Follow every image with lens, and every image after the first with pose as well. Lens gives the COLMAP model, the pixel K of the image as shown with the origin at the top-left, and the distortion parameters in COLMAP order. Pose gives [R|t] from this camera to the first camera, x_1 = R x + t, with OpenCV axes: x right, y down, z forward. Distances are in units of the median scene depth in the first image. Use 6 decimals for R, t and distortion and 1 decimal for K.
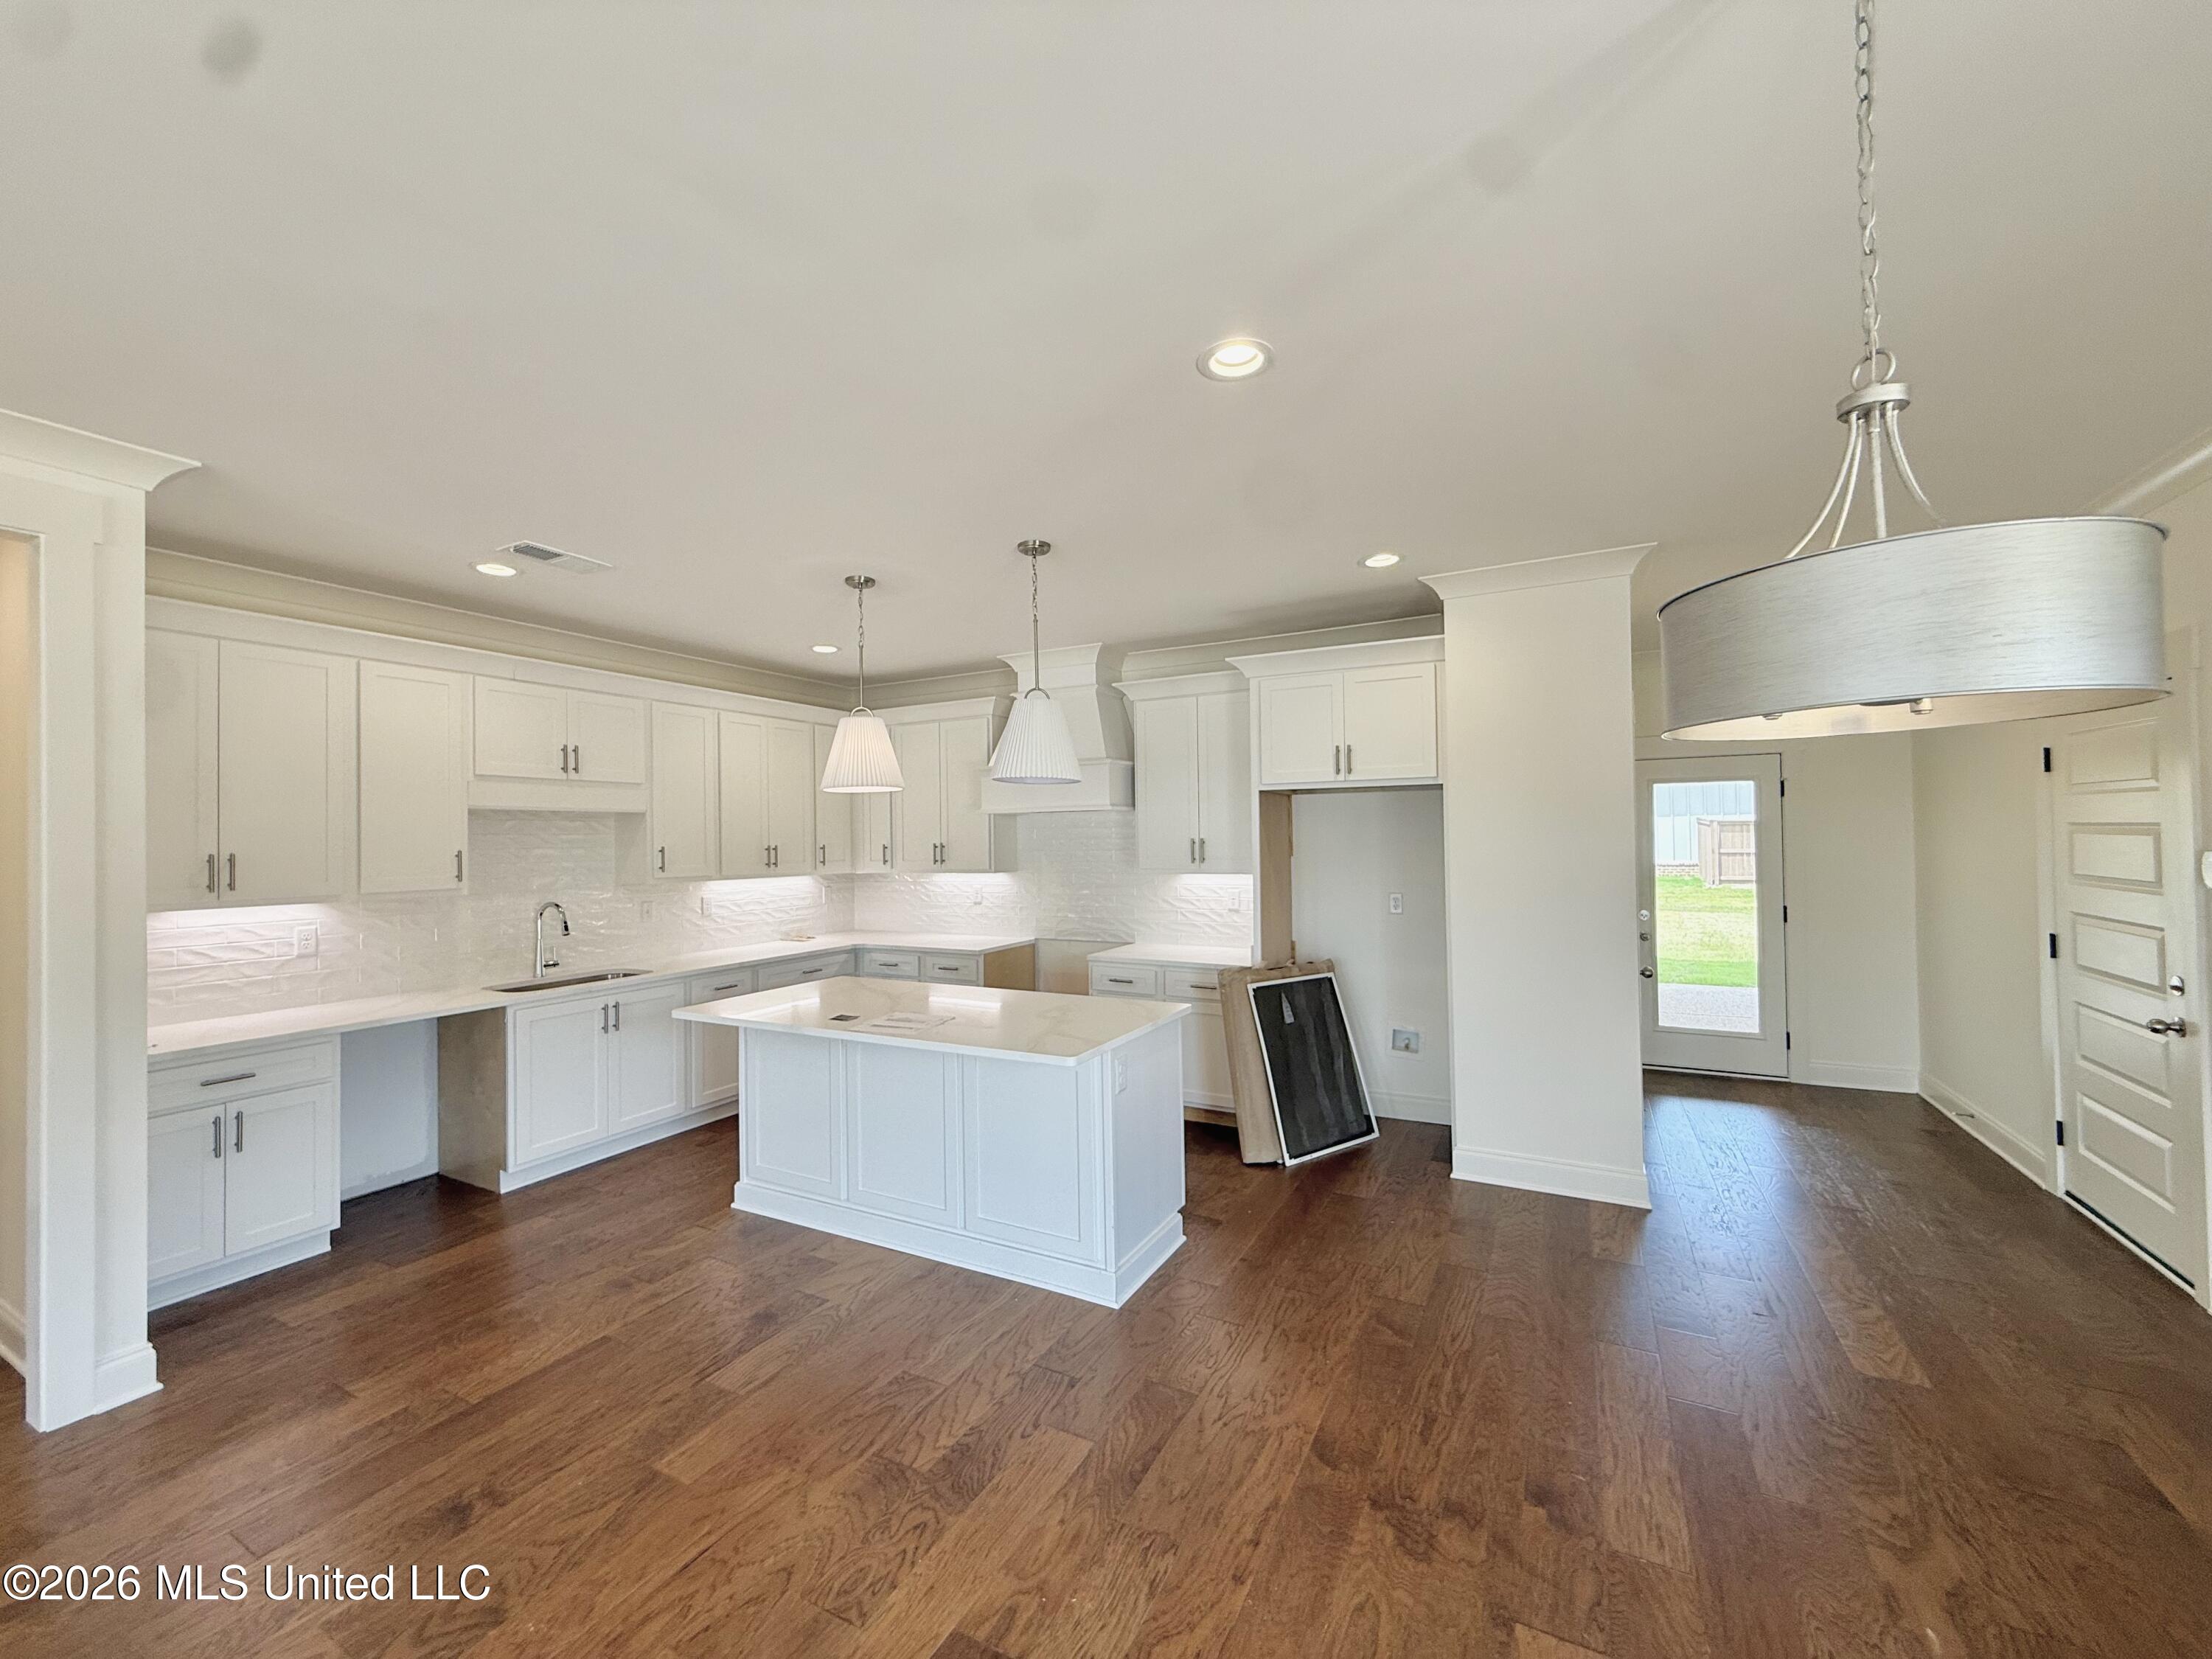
lens RADIAL K [[885.7, 0, 1096.8], [0, 885.7, 828.6], [0, 0, 1]] dist [-0.000884, 0.000277]
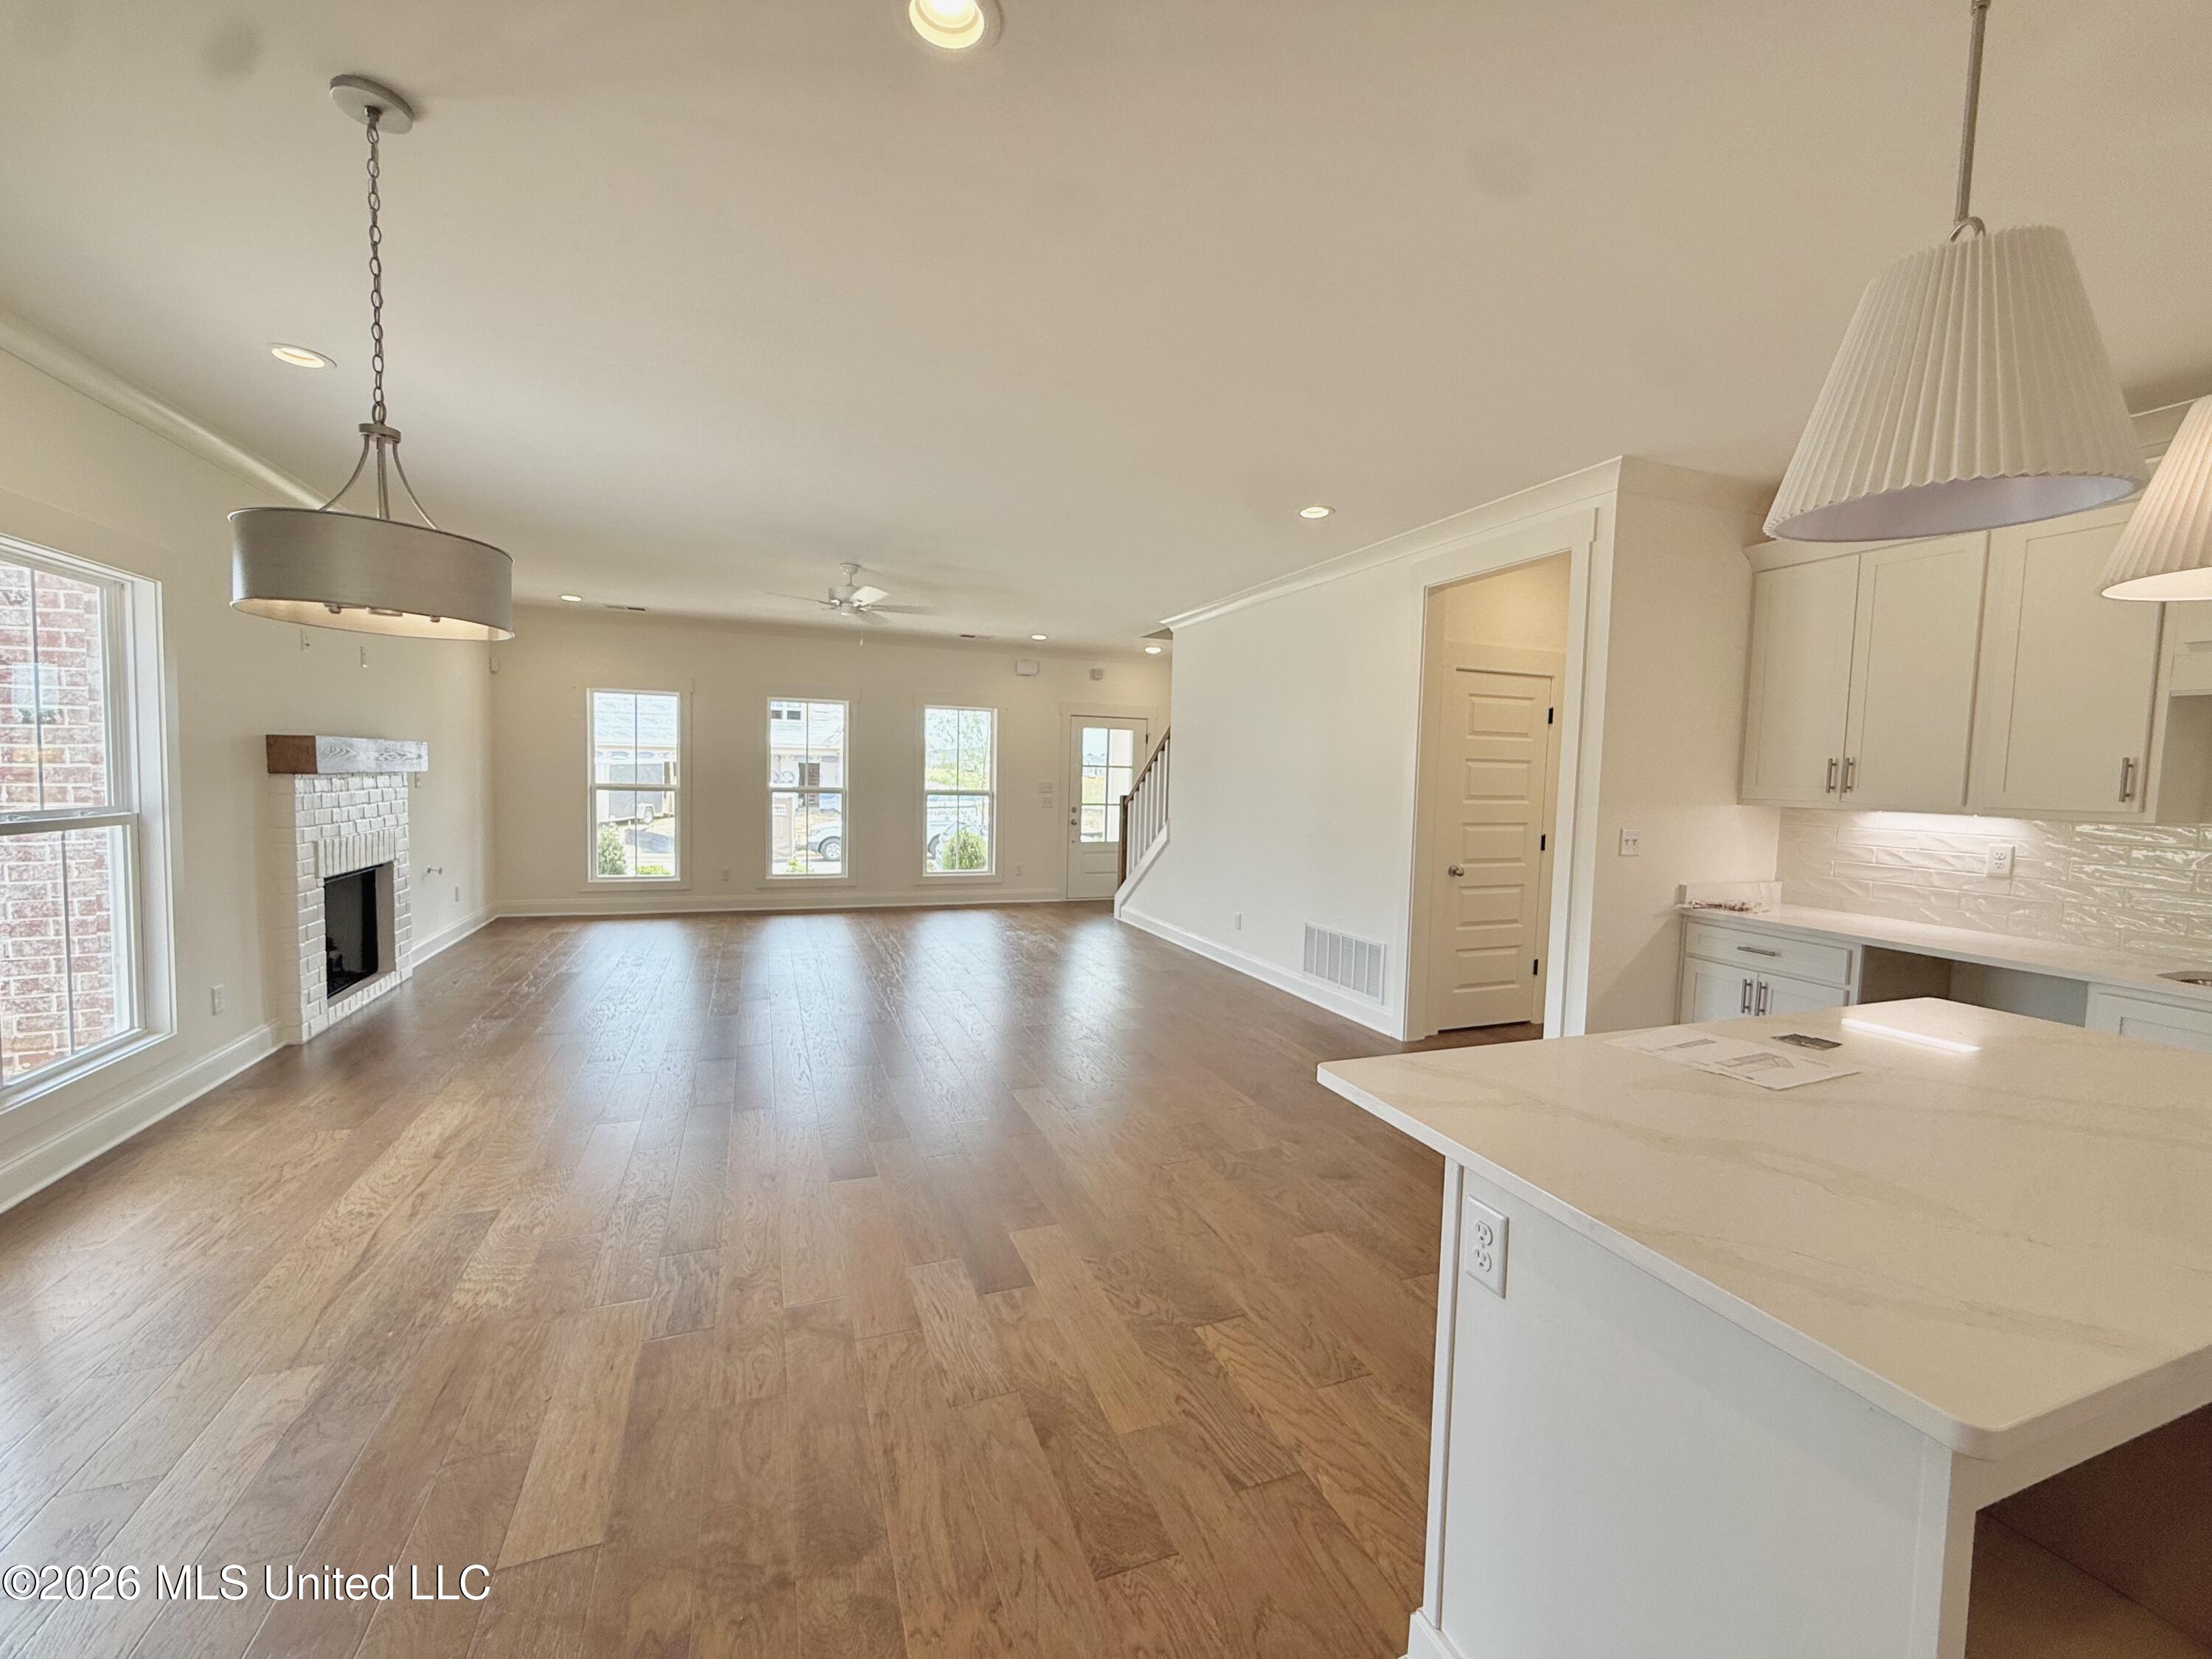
lens RADIAL K [[885.7, 0, 1096.8], [0, 885.7, 828.6], [0, 0, 1]] dist [-0.000884, 0.000277]
pose [[-0.656427, 0.046063, -0.752982, 0.320982], [-0.007032, 0.997717, 0.067165, 0.037338], [0.754357, 0.049384, -0.654605, 0.790416]]
